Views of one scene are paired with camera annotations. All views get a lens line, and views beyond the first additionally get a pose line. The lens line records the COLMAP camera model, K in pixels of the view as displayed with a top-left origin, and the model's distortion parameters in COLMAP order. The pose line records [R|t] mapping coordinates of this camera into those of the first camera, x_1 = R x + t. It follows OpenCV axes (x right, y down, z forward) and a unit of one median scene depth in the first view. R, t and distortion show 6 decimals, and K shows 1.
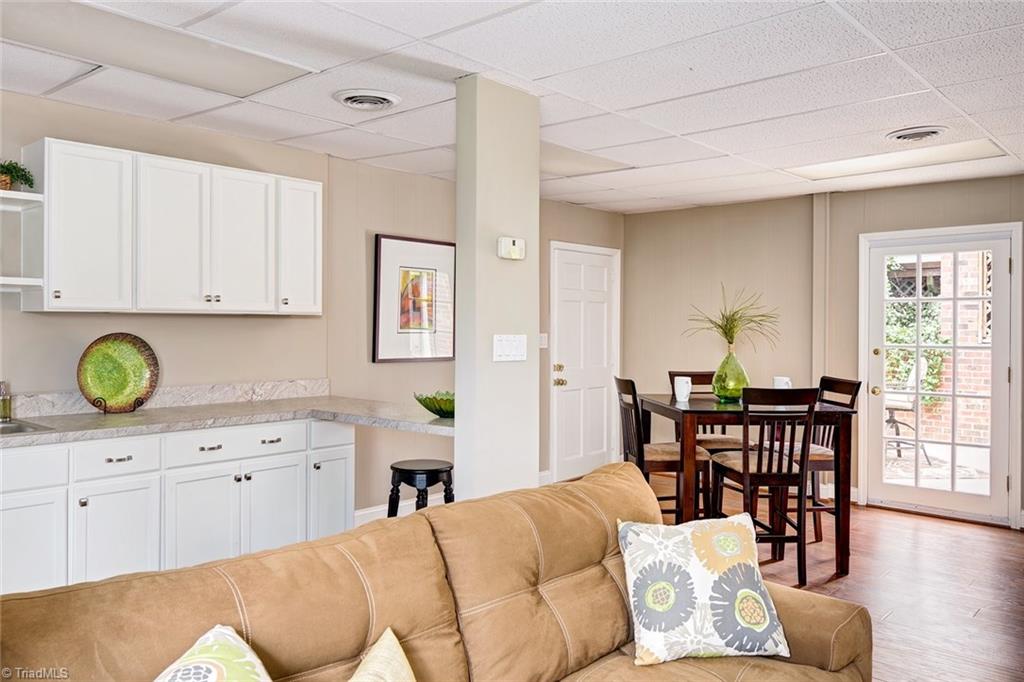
lens RADIAL K [[806.8, 0, 511.2], [0, 806.8, 337.5], [0, 0, 1]] dist [0.000101, -0.013582]
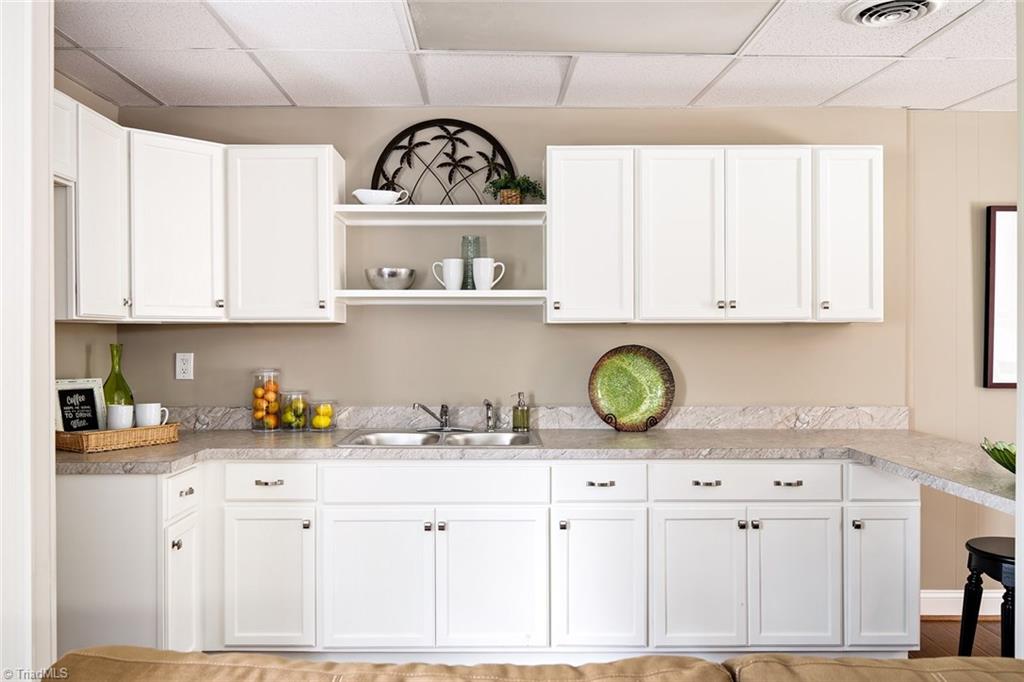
lens RADIAL K [[806.8, 0, 510.6], [0, 806.8, 341.0], [0, 0, 1]] dist [0.000101, -0.013582]
pose [[0.656088, -0.000396, -0.754684, 0.119047], [-0.006546, 0.999959, -0.006216, -0.003735], [0.754656, 0.009019, 0.656059, 0.282666]]
